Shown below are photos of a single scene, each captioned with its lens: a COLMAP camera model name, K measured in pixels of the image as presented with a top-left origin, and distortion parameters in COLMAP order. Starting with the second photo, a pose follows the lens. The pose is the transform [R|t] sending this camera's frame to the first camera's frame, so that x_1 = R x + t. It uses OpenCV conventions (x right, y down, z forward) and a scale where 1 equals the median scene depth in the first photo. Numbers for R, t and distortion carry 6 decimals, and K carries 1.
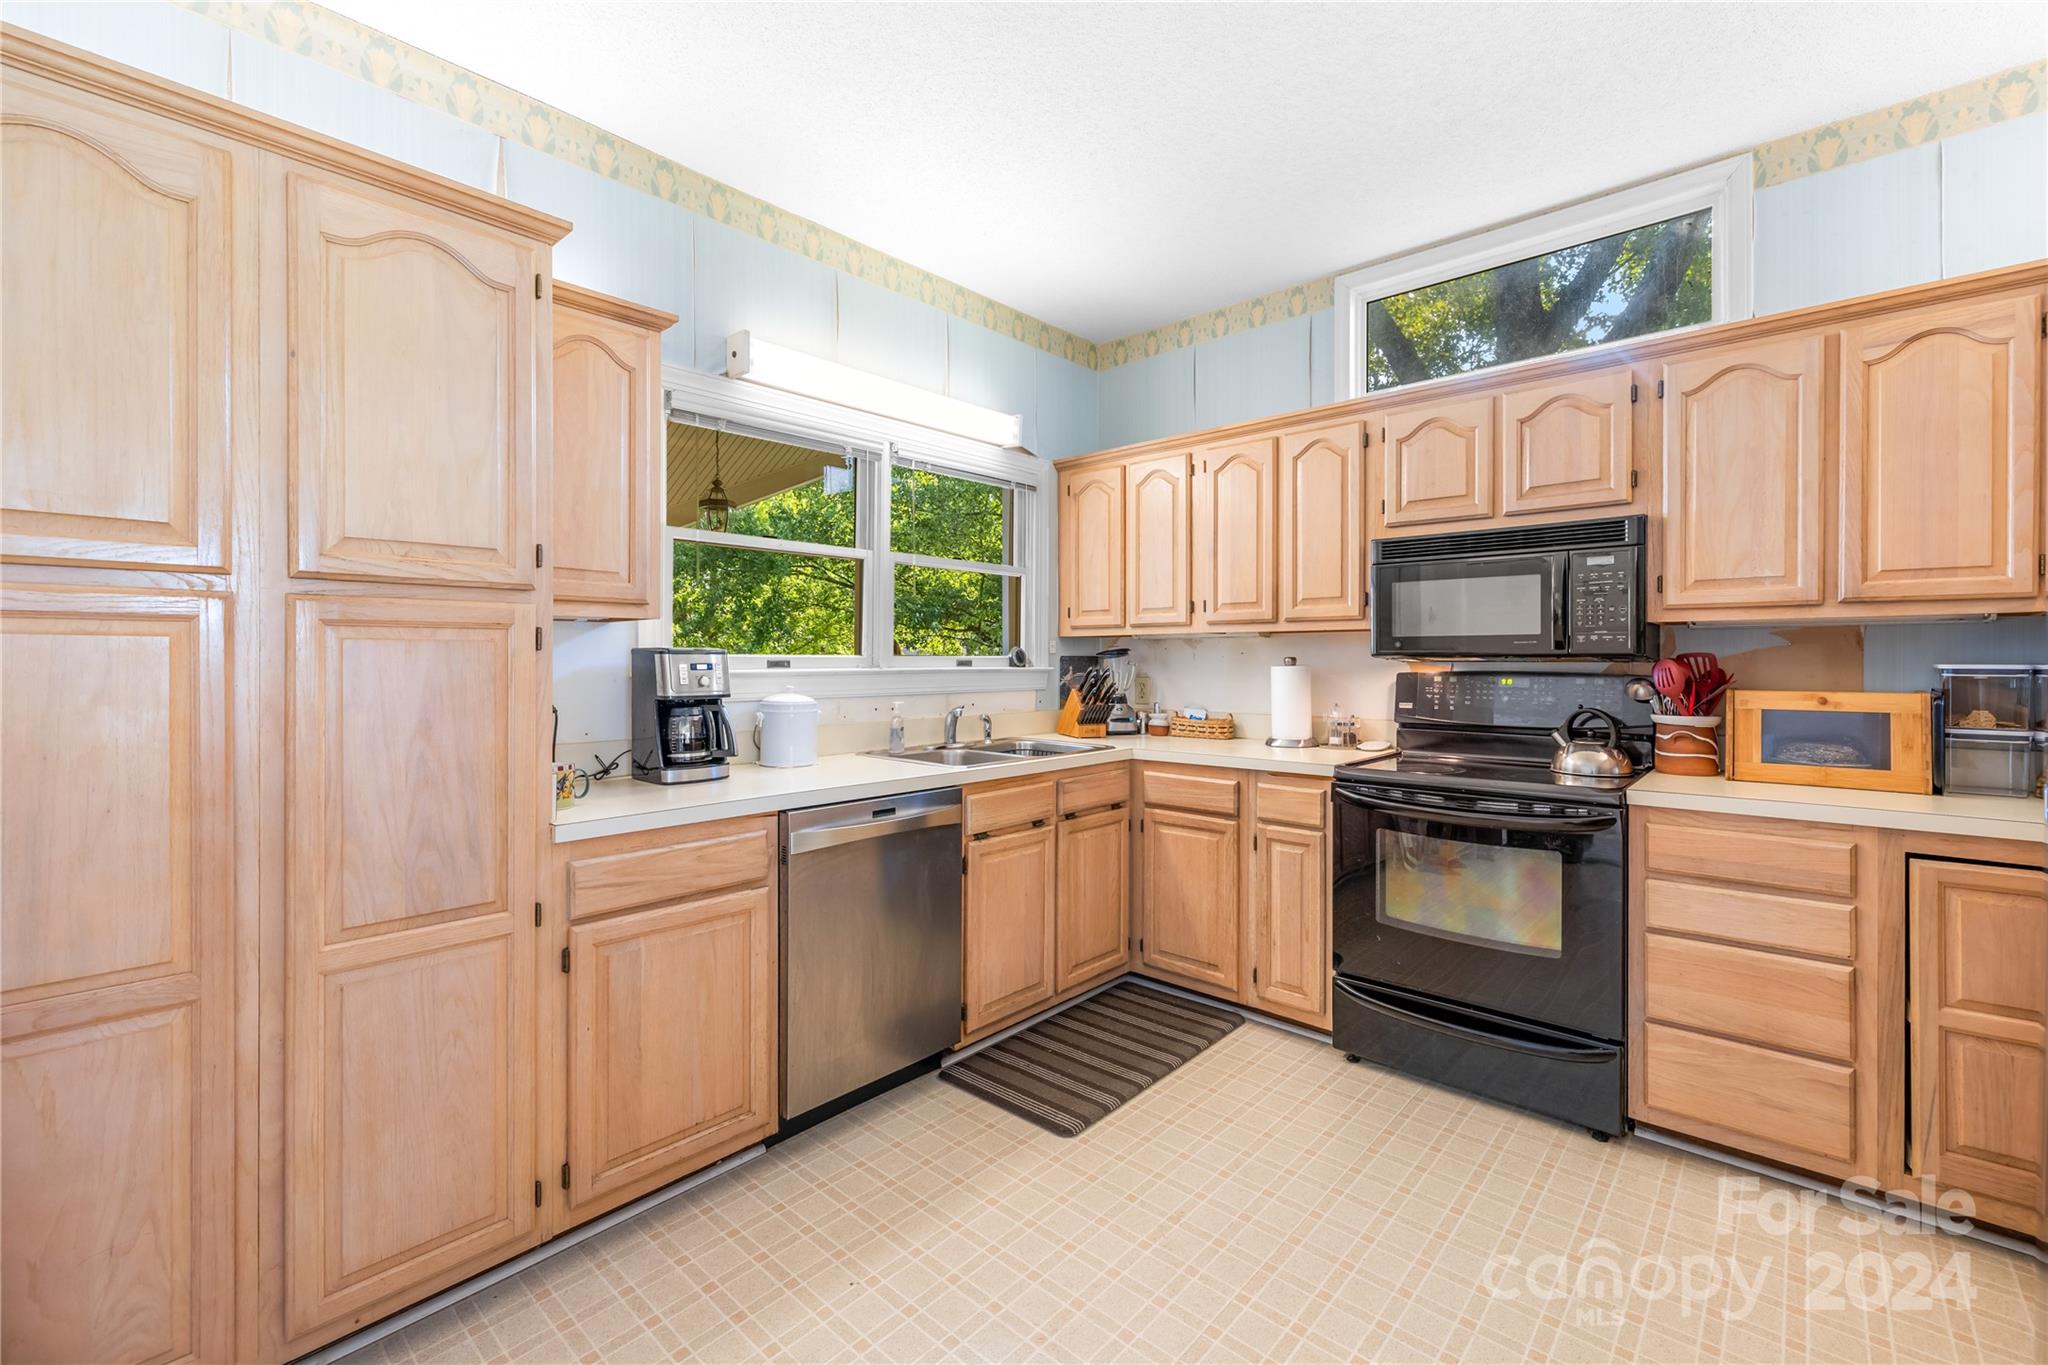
lens RADIAL K [[861.4, 0, 1024.2], [0, 861.4, 659.5], [0, 0, 1]] dist [-0.000450, 0.000179]
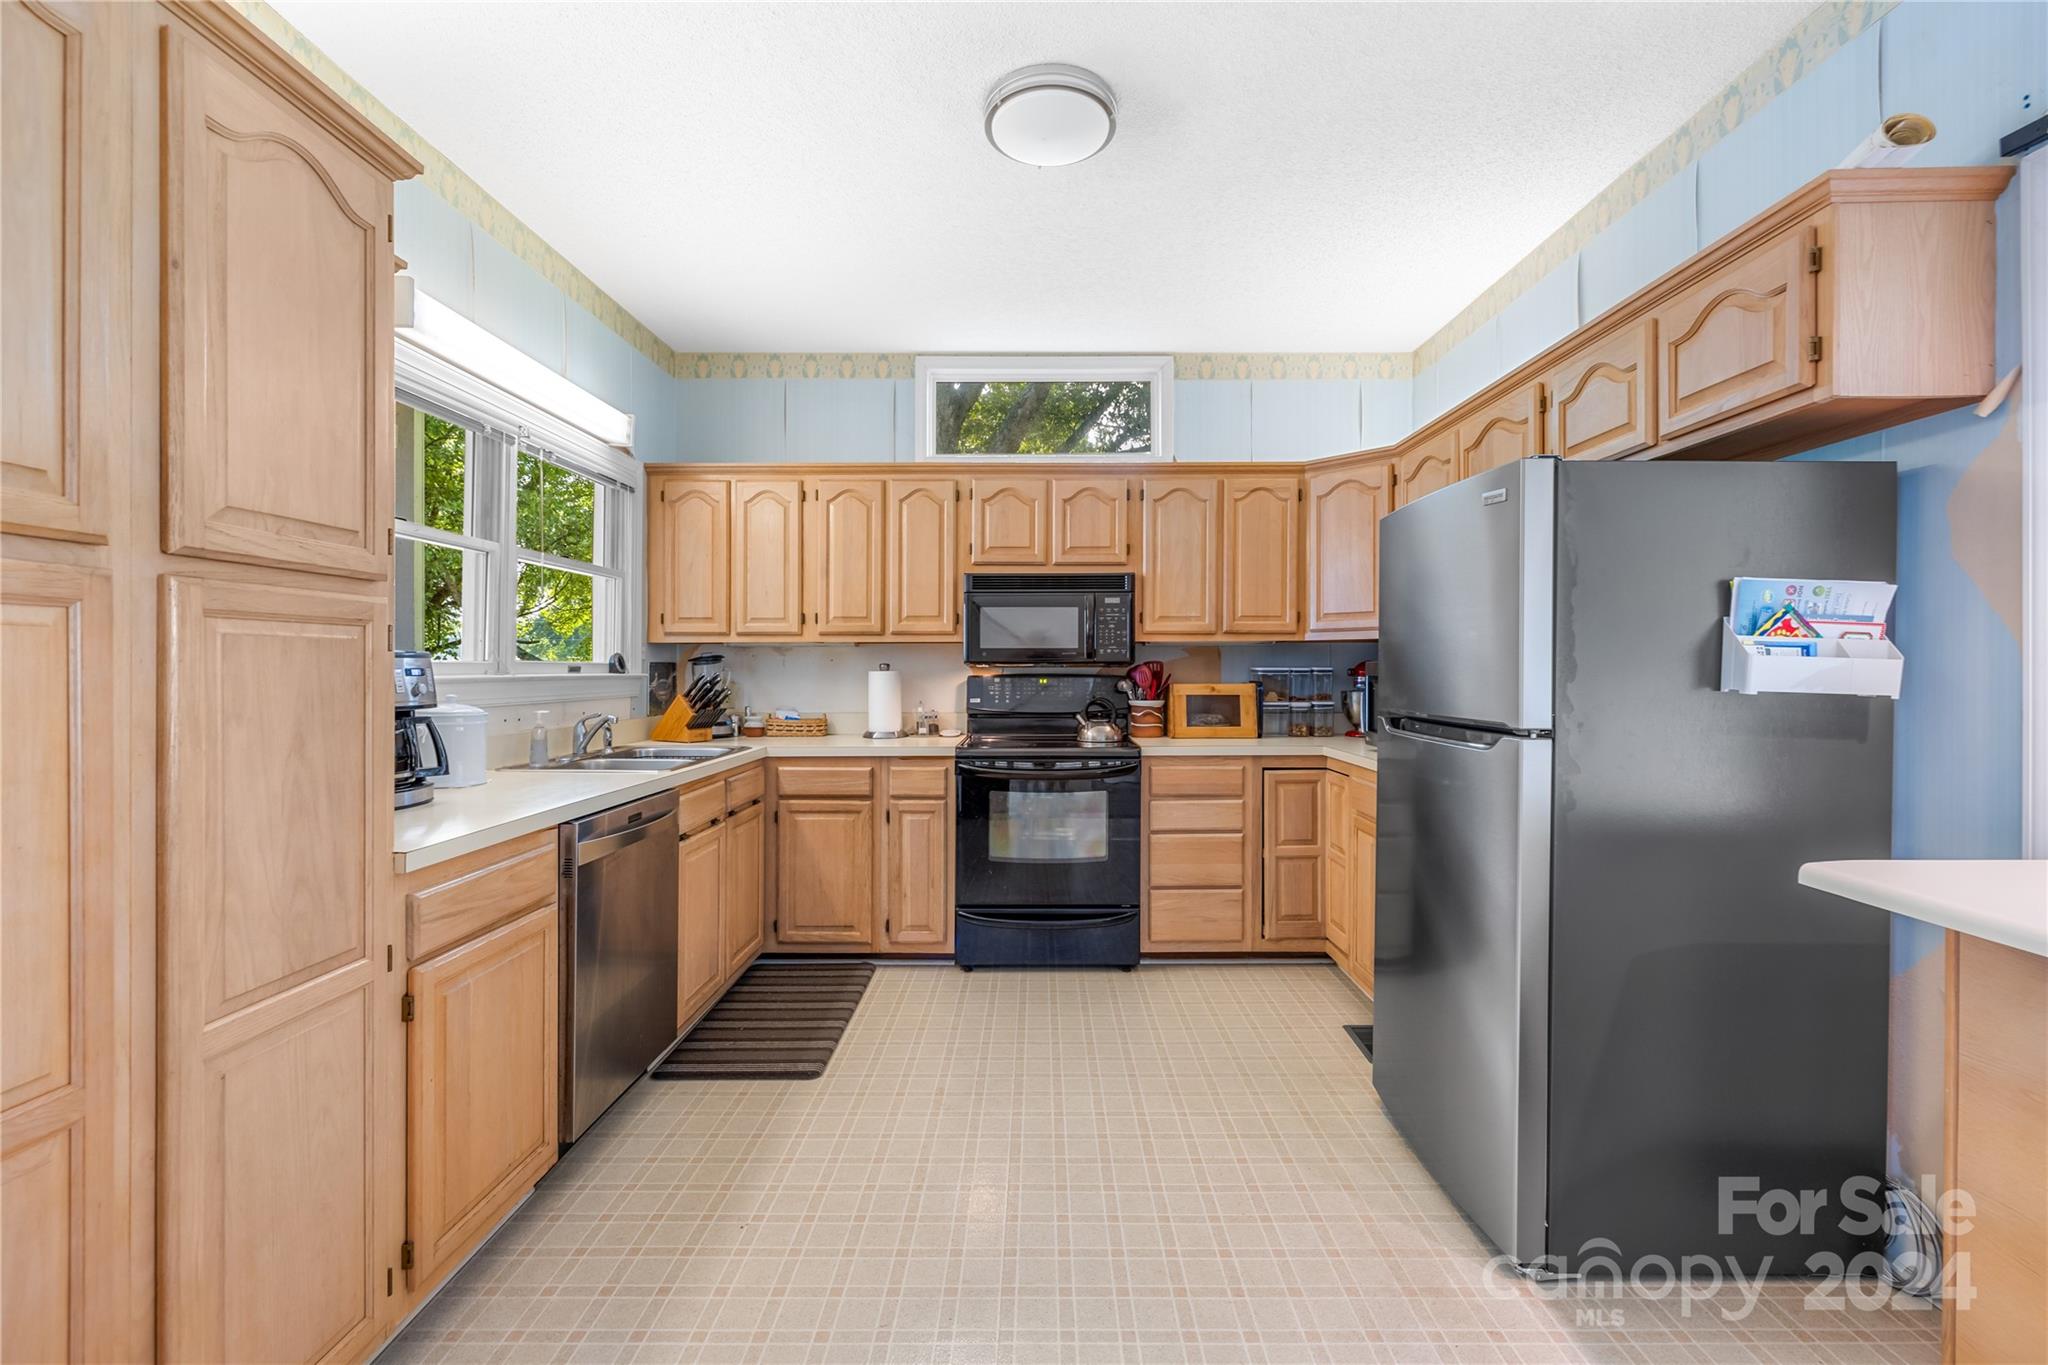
lens RADIAL K [[876.1, 0, 1033.2], [0, 876.1, 672.1], [0, 0, 1]] dist [-0.000632, 0.000204]
pose [[0.740807, -0.004359, 0.671703, -0.428078], [0.001532, 0.999987, 0.004800, 0.004230], [-0.671716, -0.002527, 0.740805, -0.052871]]
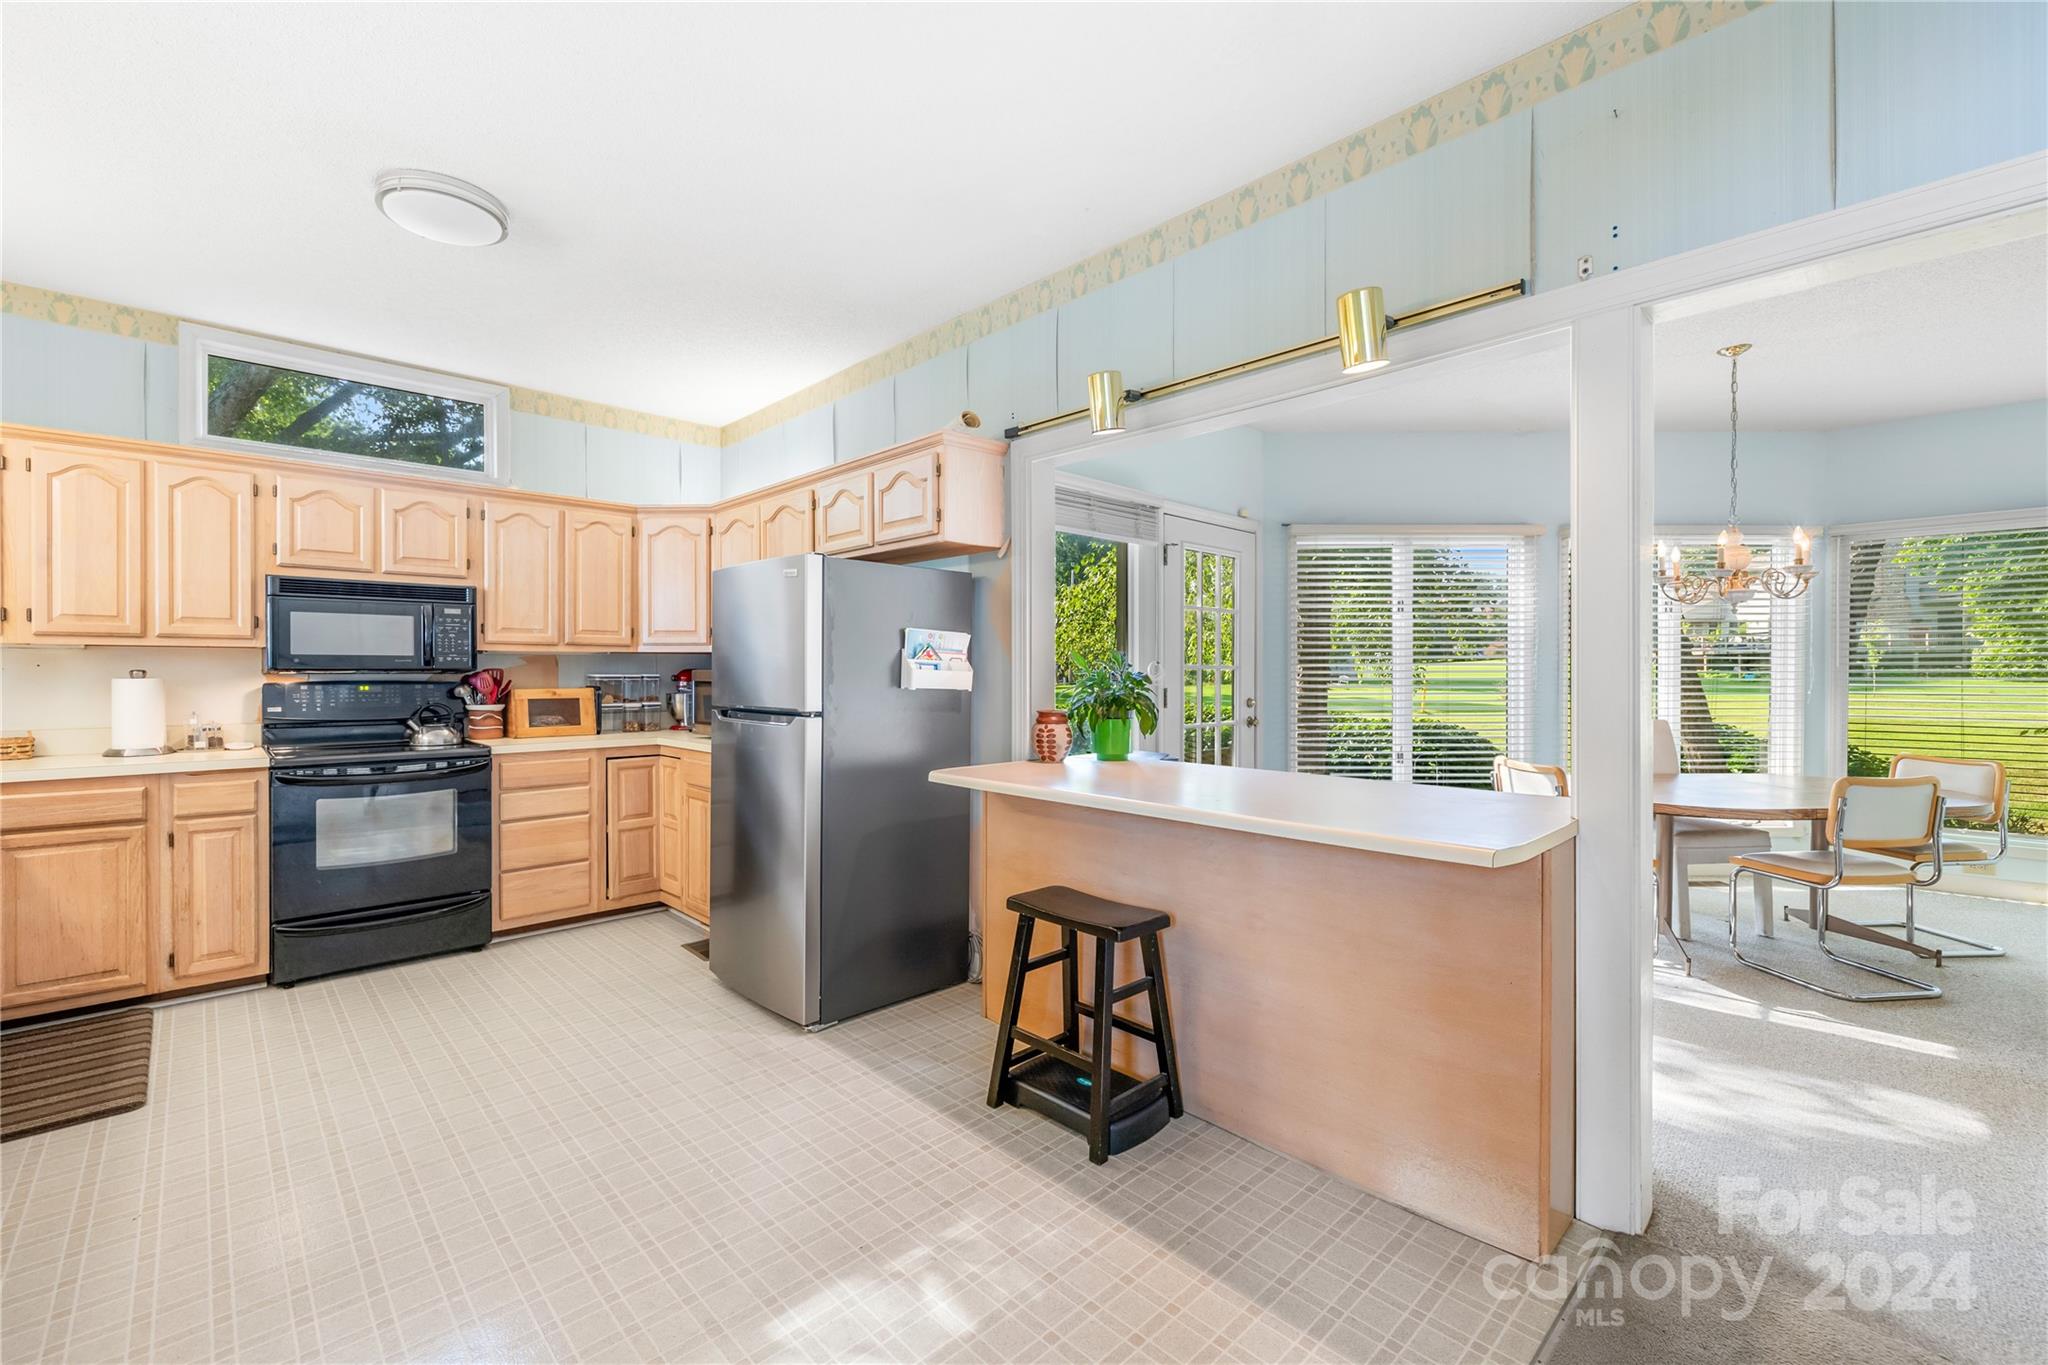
lens RADIAL K [[869.8, 0, 1024.0], [0, 869.8, 682.5], [0, 0, 1]] dist [-0.000455, -0.000160]
pose [[0.060728, -0.012331, 0.998078, -0.805057], [0.000016, 0.999924, 0.012353, -0.000565], [-0.998154, -0.000734, 0.060724, -0.156987]]
